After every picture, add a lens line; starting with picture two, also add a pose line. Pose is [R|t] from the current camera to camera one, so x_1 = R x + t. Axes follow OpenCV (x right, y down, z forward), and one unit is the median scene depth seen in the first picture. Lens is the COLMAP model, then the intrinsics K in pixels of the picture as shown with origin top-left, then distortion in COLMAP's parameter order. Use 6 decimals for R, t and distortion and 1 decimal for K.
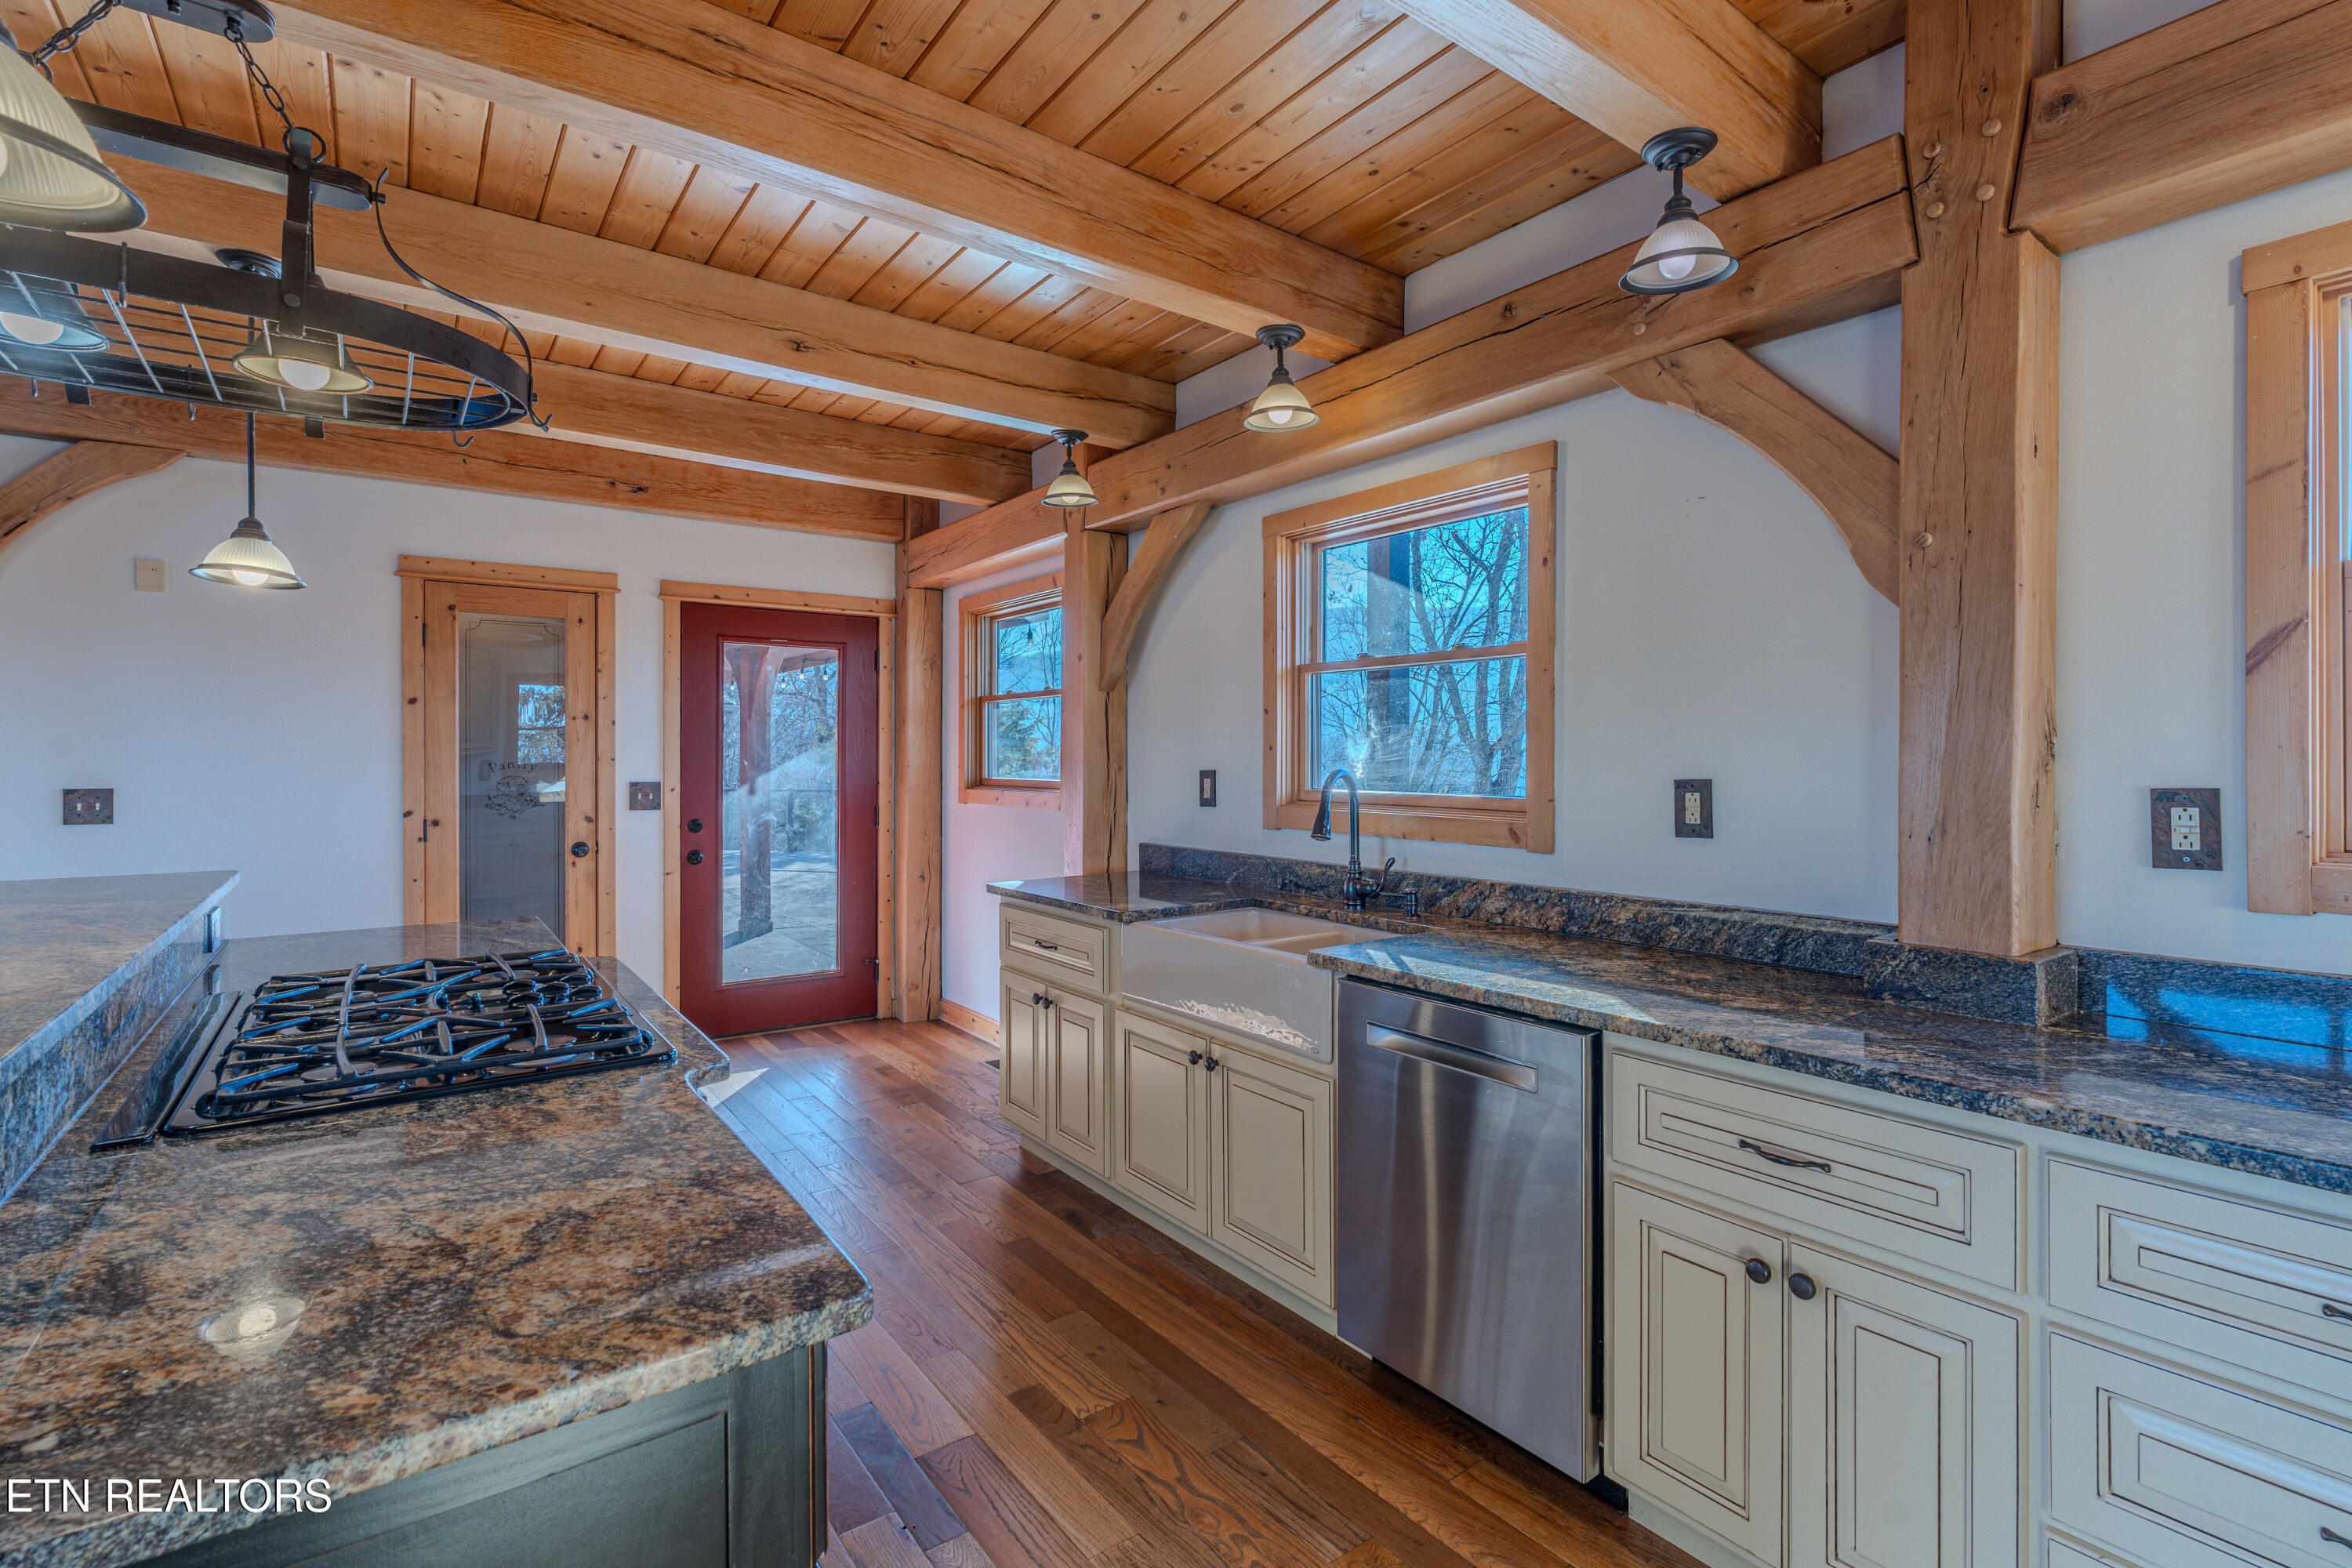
lens RADIAL K [[1087.9, 0, 1171.8], [0, 1087.9, 753.0], [0, 0, 1]] dist [-0.000375, 0.000018]
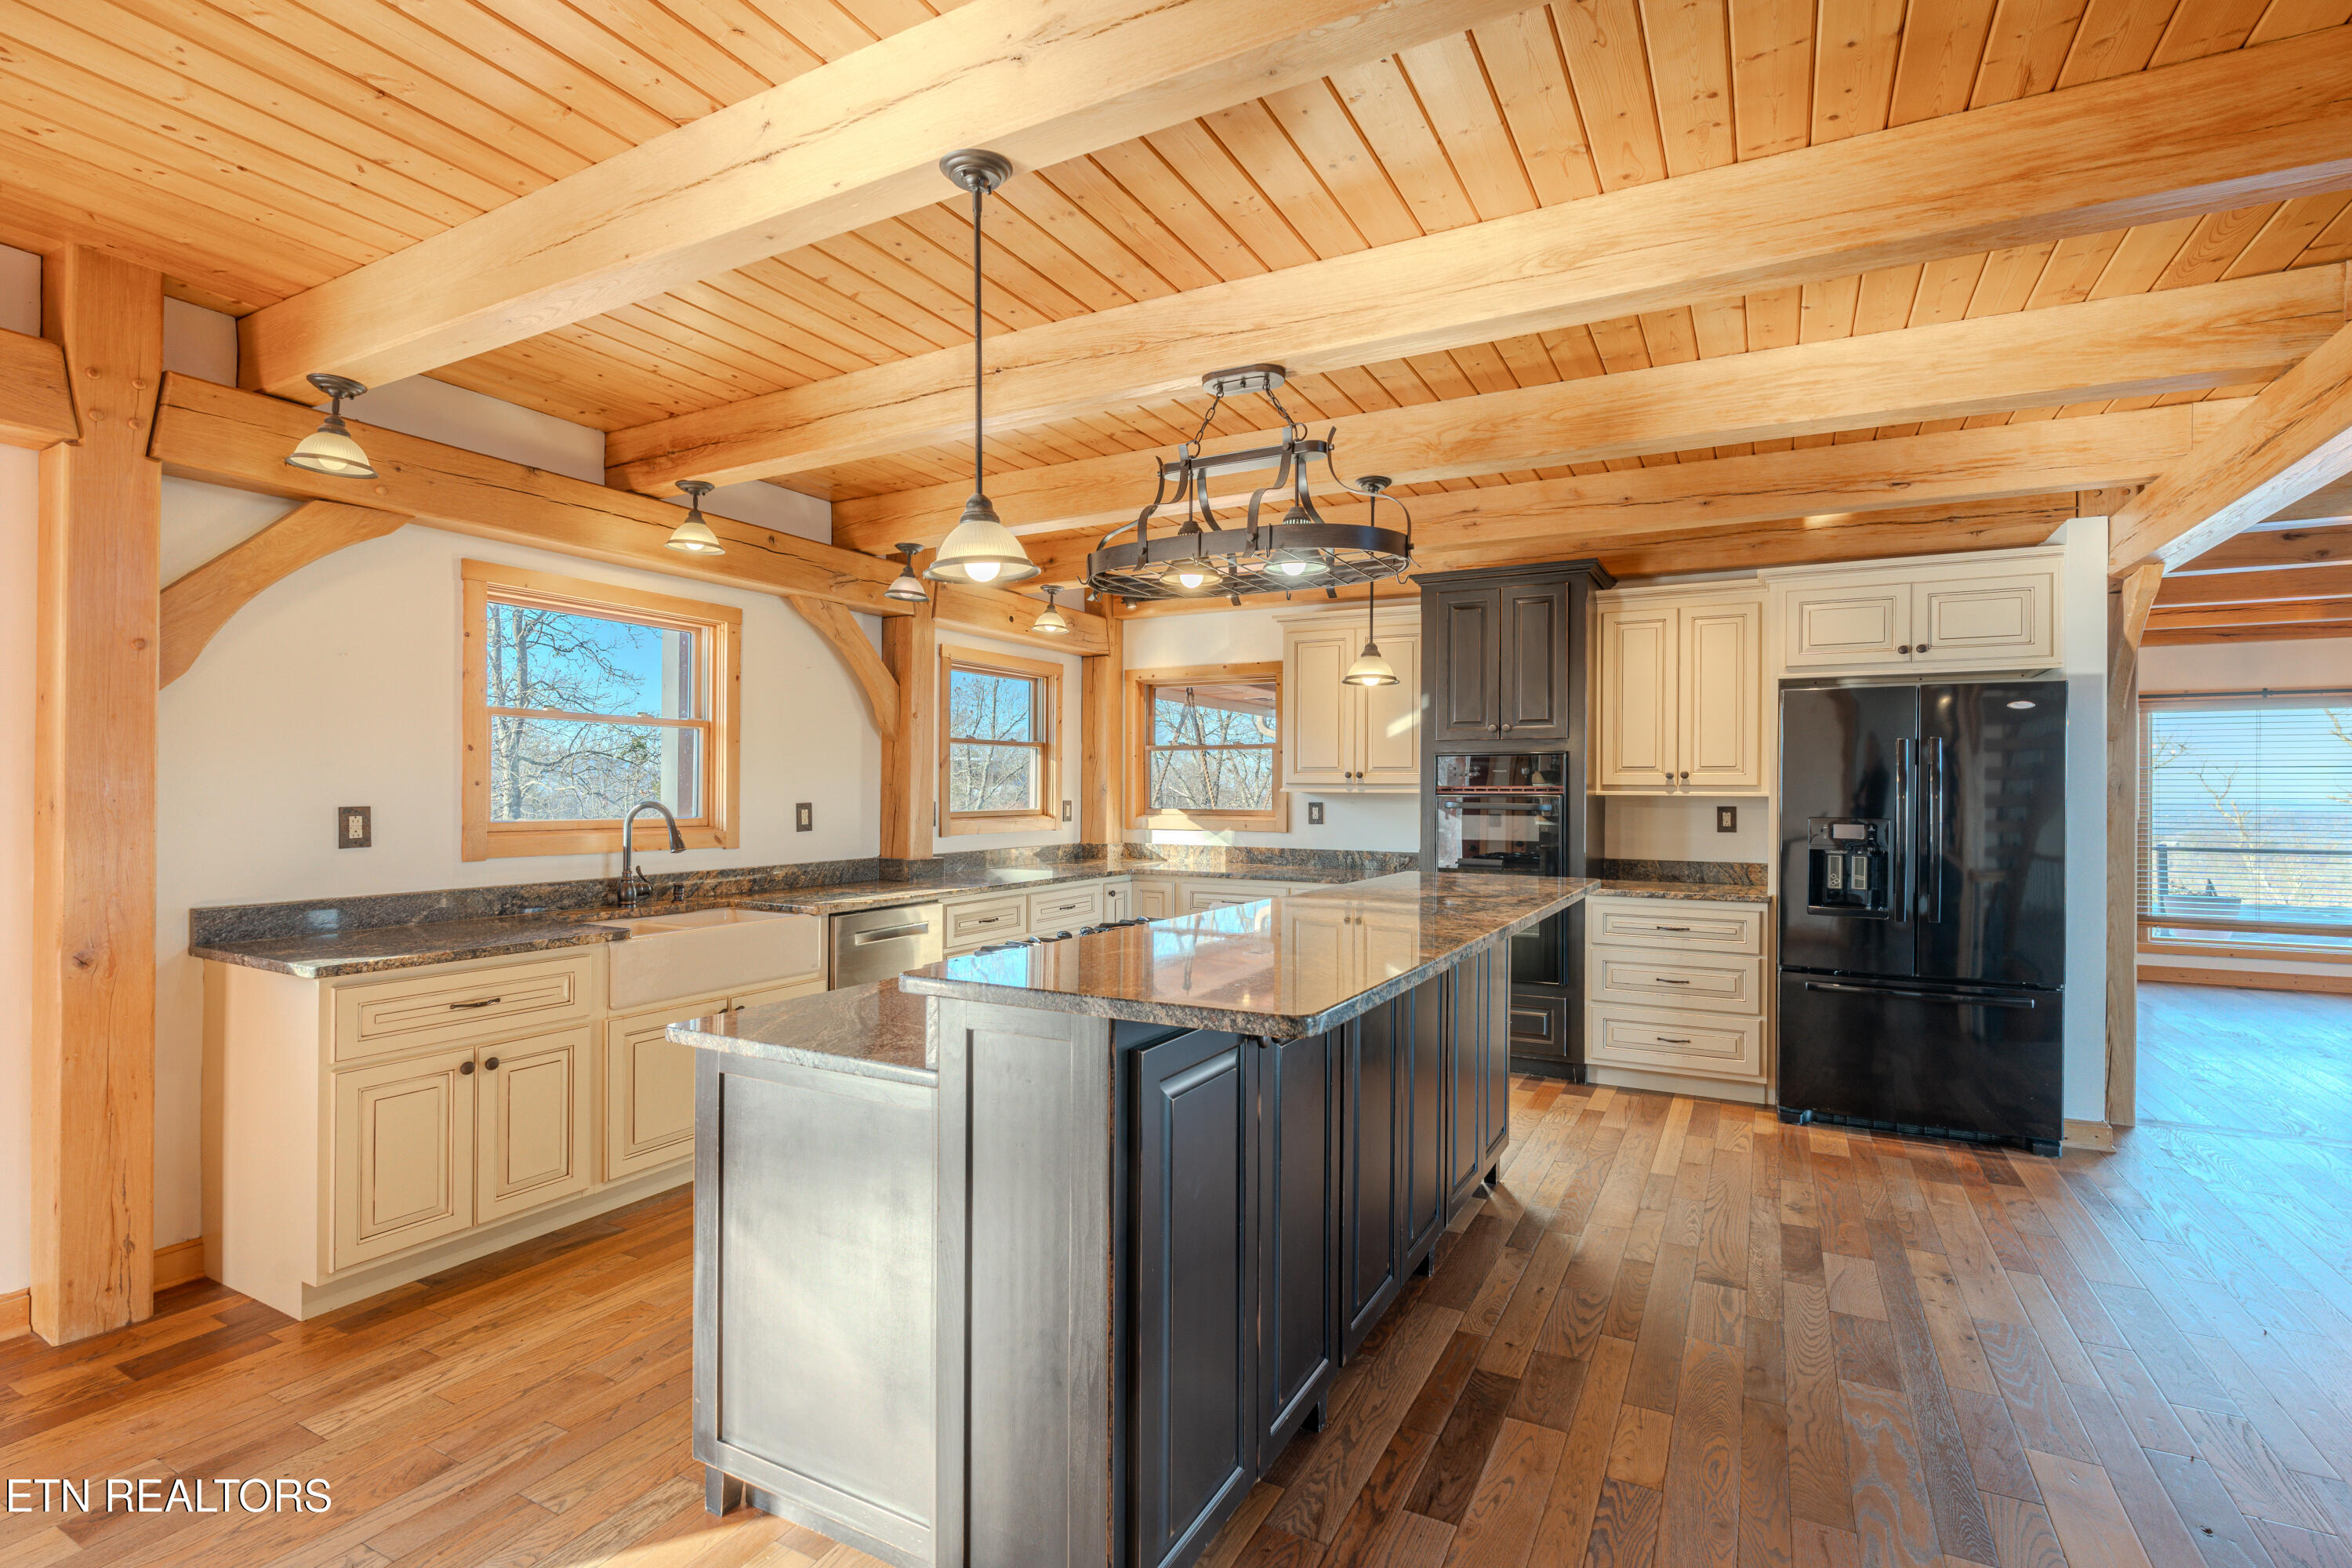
lens RADIAL K [[1089.0, 0, 1176.0], [0, 1089.0, 784.0], [0, 0, 1]] dist [-0.000833, 0.000039]
pose [[-0.433660, 0.003735, 0.901069, -1.505379], [-0.006797, 0.999949, -0.007416, -0.000805], [-0.901051, -0.009340, -0.433613, 1.124996]]
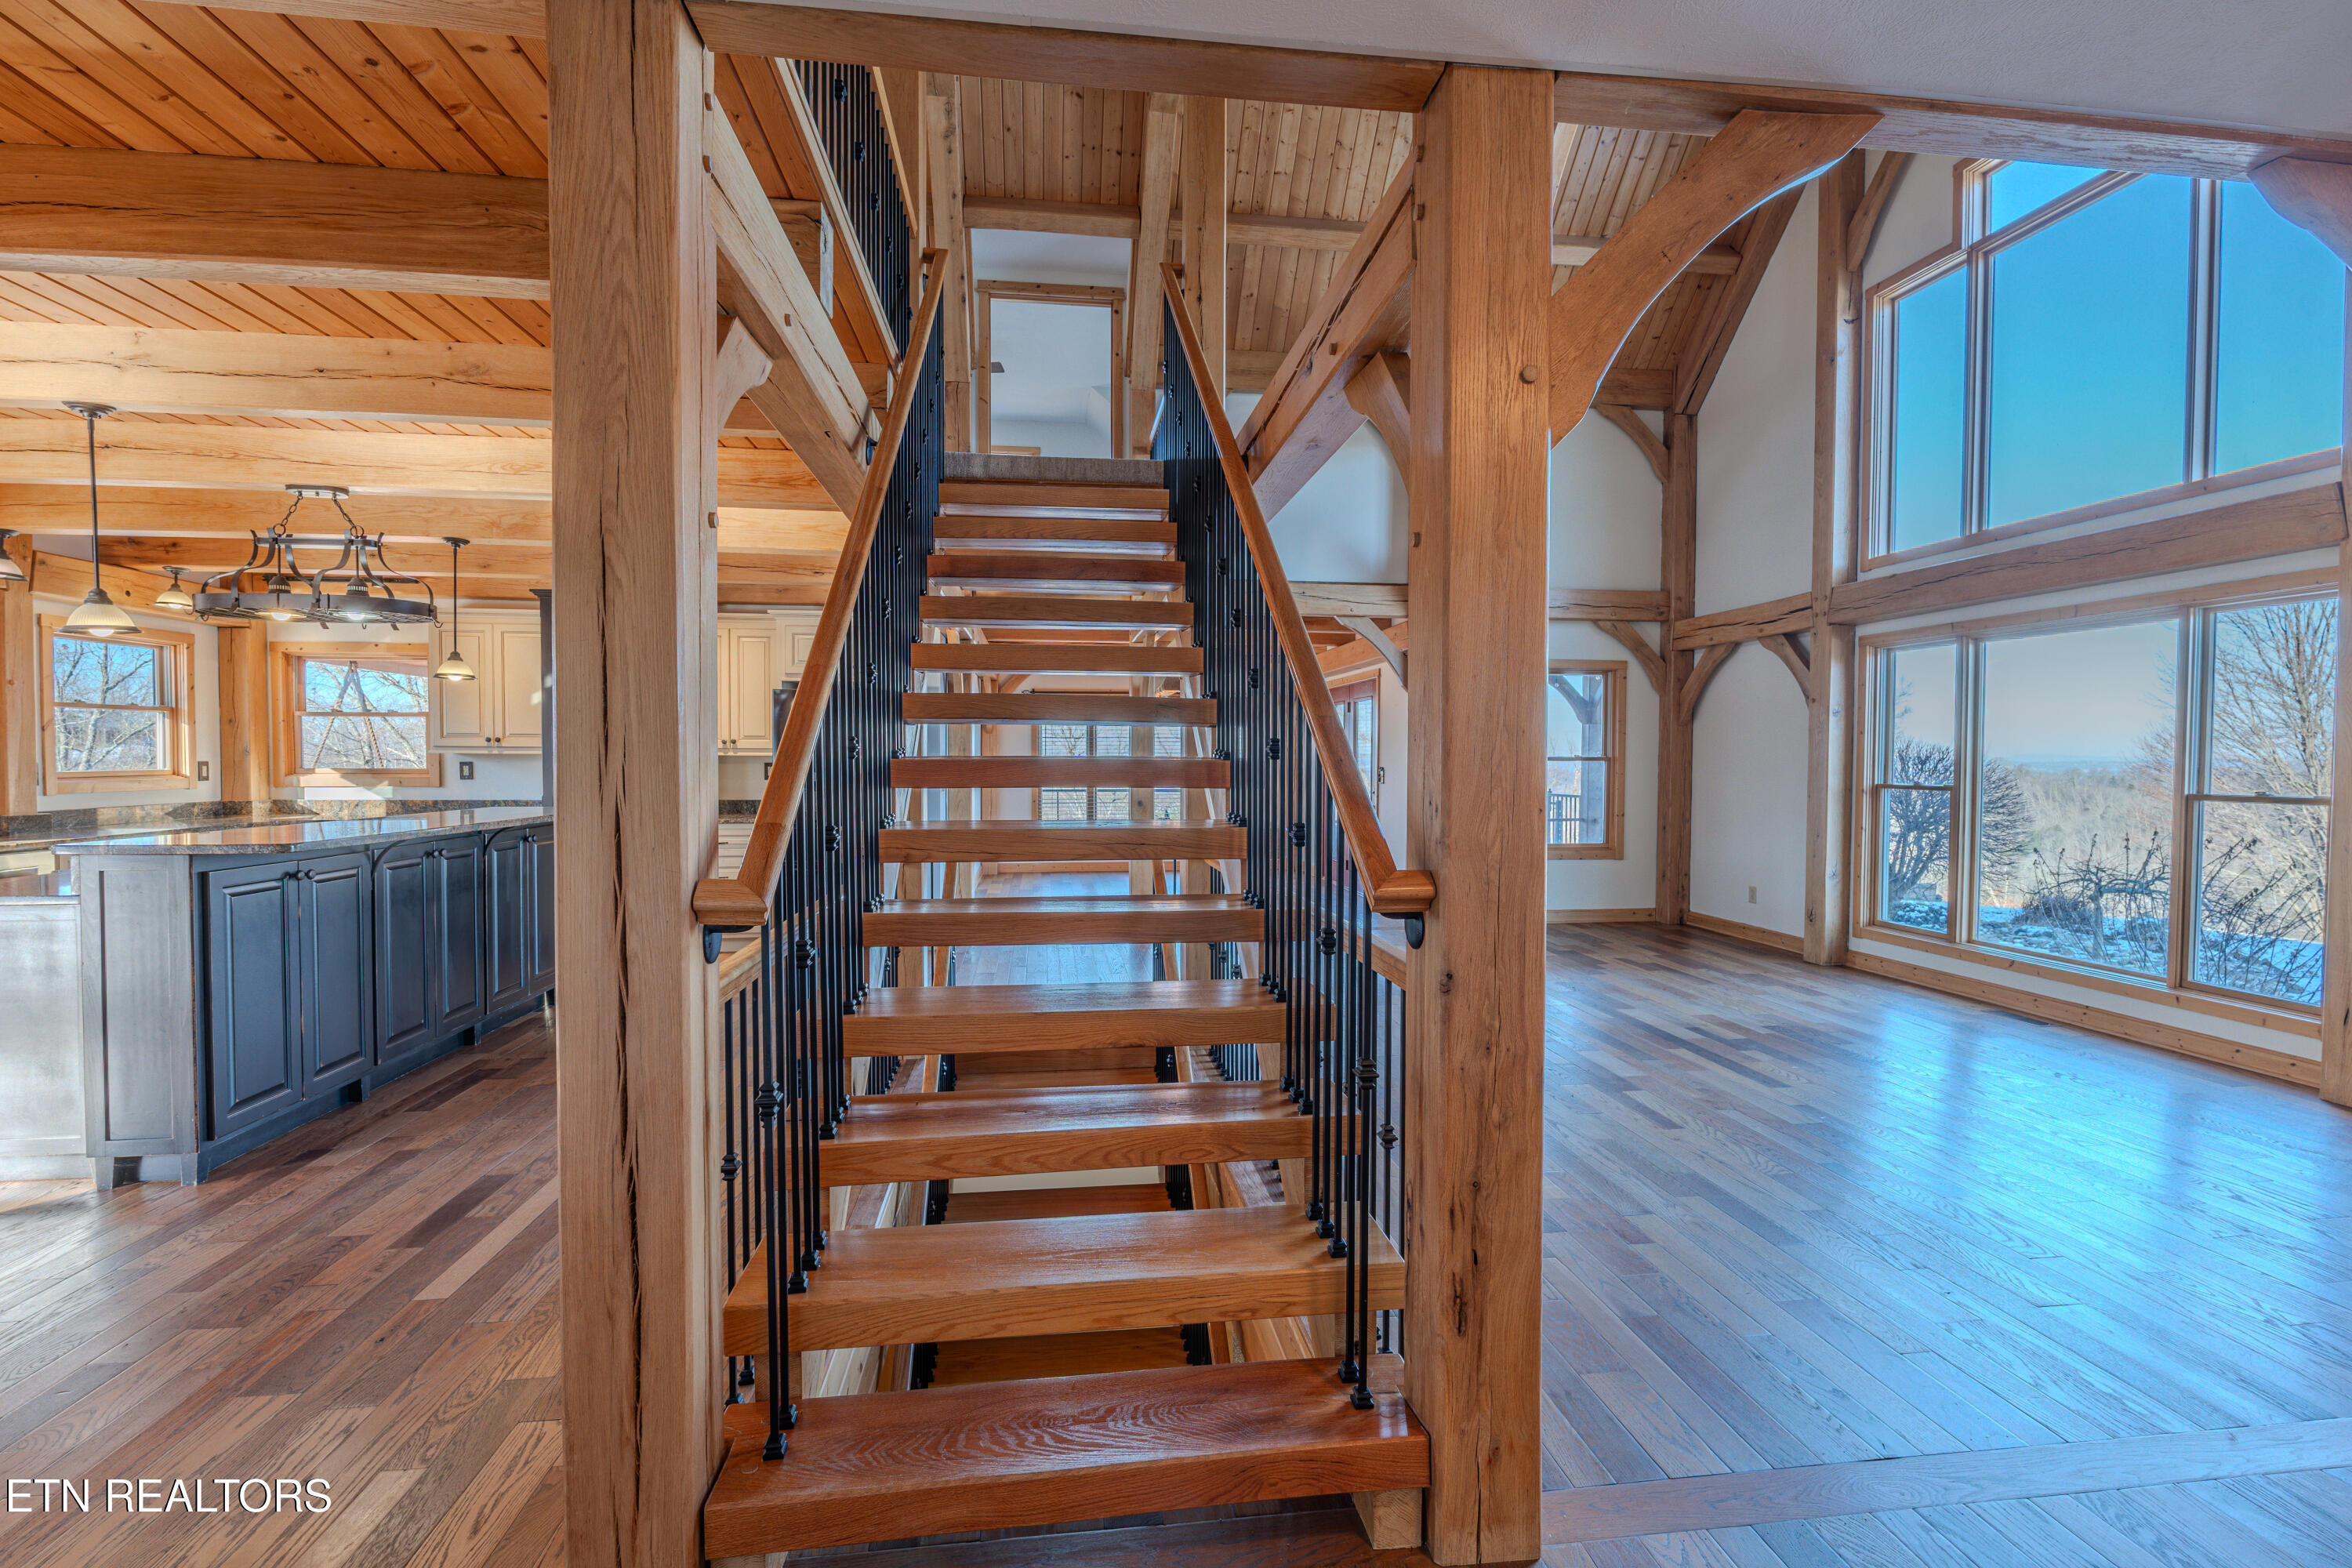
lens RADIAL K [[1094.4, 0, 1155.4], [0, 1094.4, 788.0], [0, 0, 1]] dist [-0.008291, 0.000175]
pose [[-0.867349, -0.017660, 0.497387, -2.552156], [-0.004704, 0.999617, 0.027289, 0.001782], [-0.497679, 0.021329, -0.867099, 1.434328]]
